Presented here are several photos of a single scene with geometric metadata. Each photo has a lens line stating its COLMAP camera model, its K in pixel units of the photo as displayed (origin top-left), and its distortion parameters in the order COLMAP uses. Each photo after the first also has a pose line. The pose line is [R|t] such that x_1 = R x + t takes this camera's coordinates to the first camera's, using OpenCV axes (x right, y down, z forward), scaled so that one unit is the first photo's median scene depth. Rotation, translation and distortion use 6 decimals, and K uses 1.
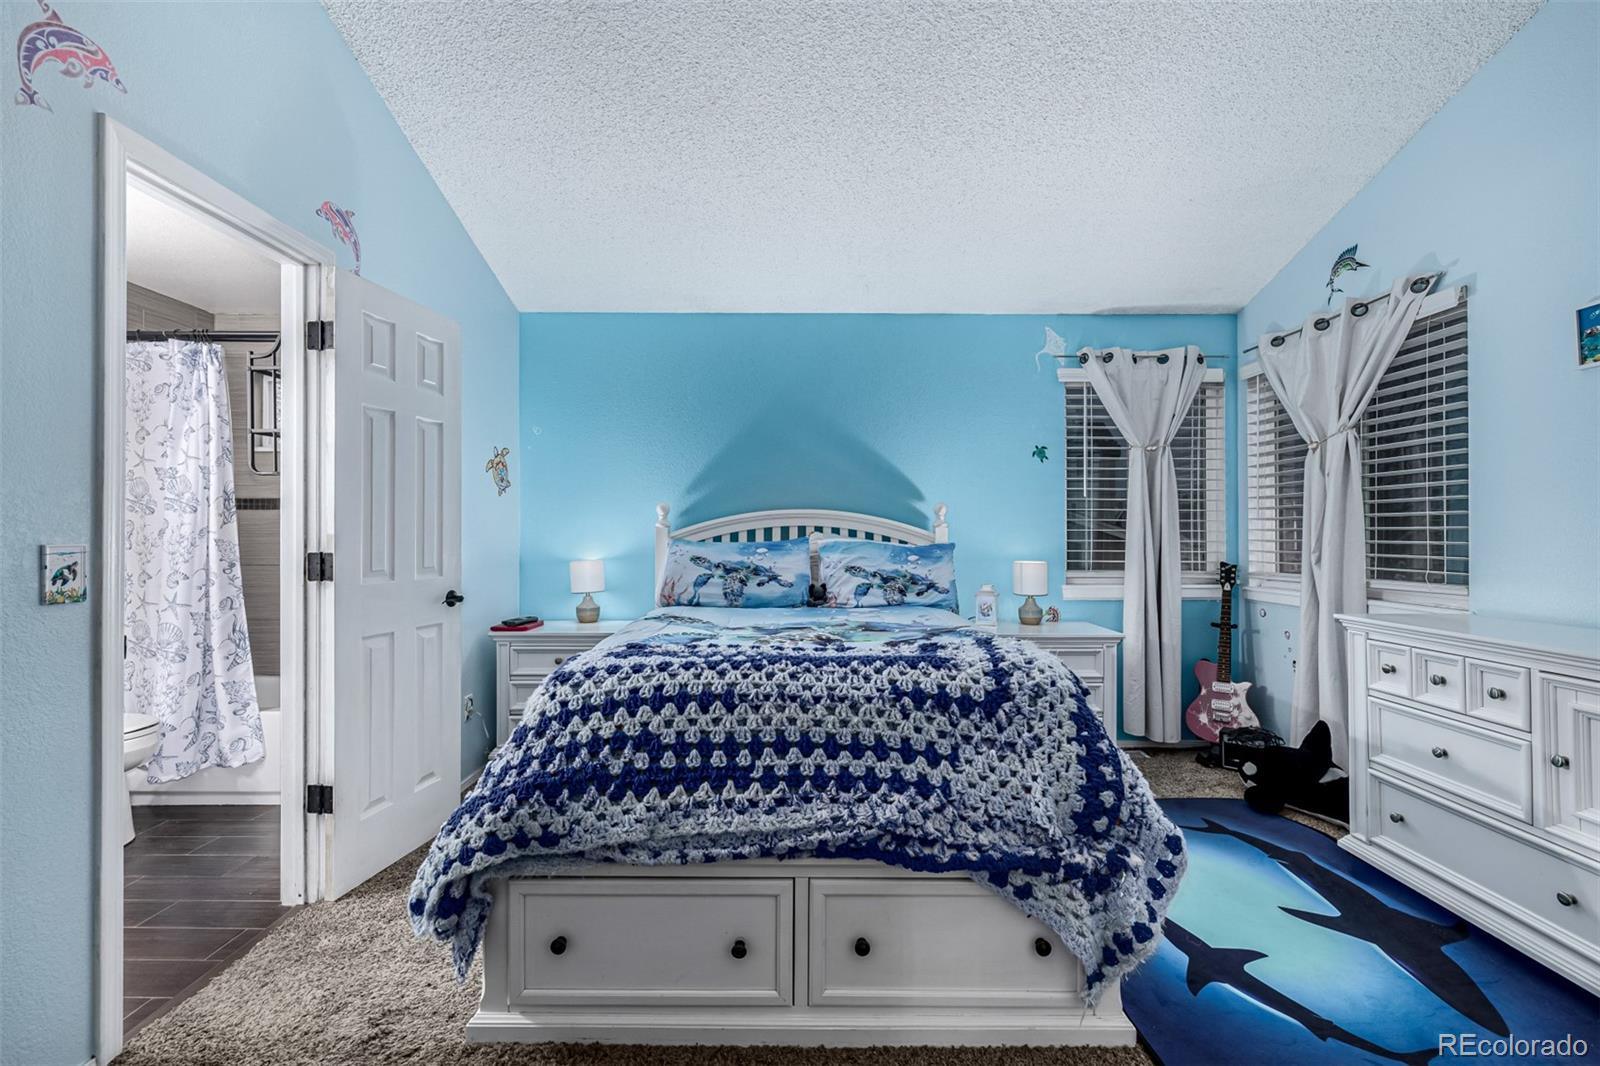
lens RADIAL K [[674.5, 0, 799.0], [0, 674.5, 534.3], [0, 0, 1]] dist [-0.001566, 0.000689]
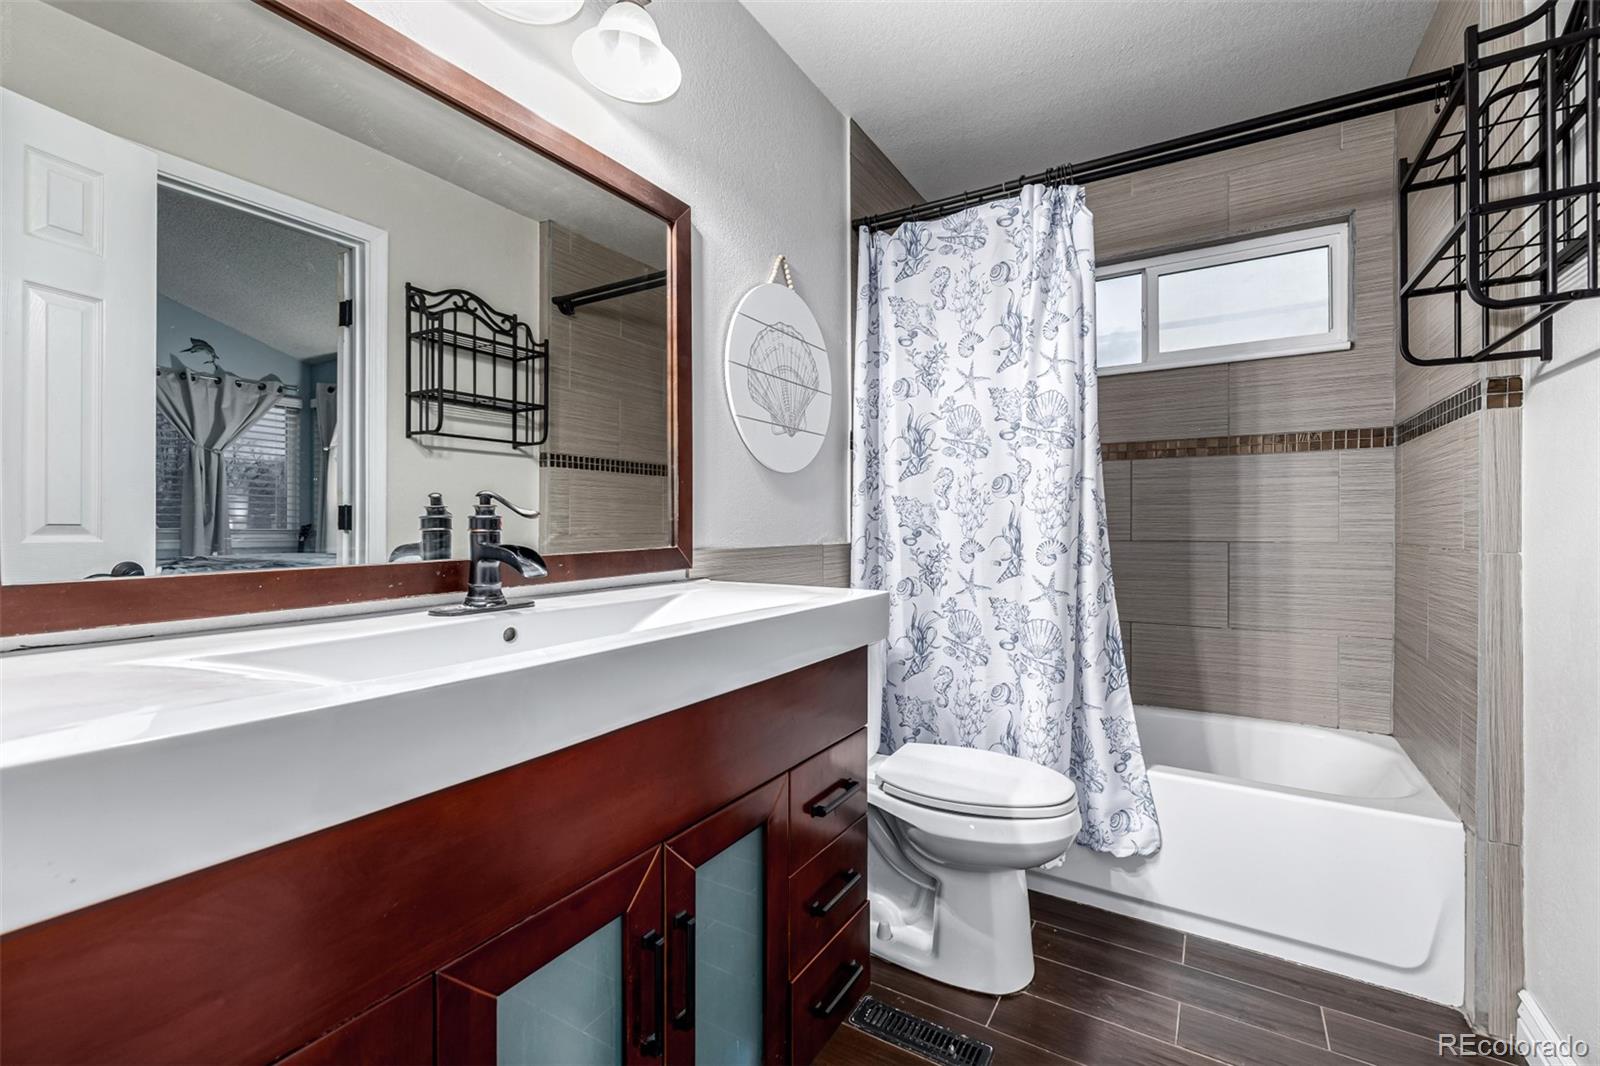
lens RADIAL K [[674.5, 0, 801.7], [0, 674.5, 527.5], [0, 0, 1]] dist [-0.001566, 0.000689]
pose [[0.856734, 0.000720, -0.515758, -0.777972], [-0.000174, 0.999999, 0.001108, 0.042074], [0.515758, -0.000859, 0.856734, 0.321008]]
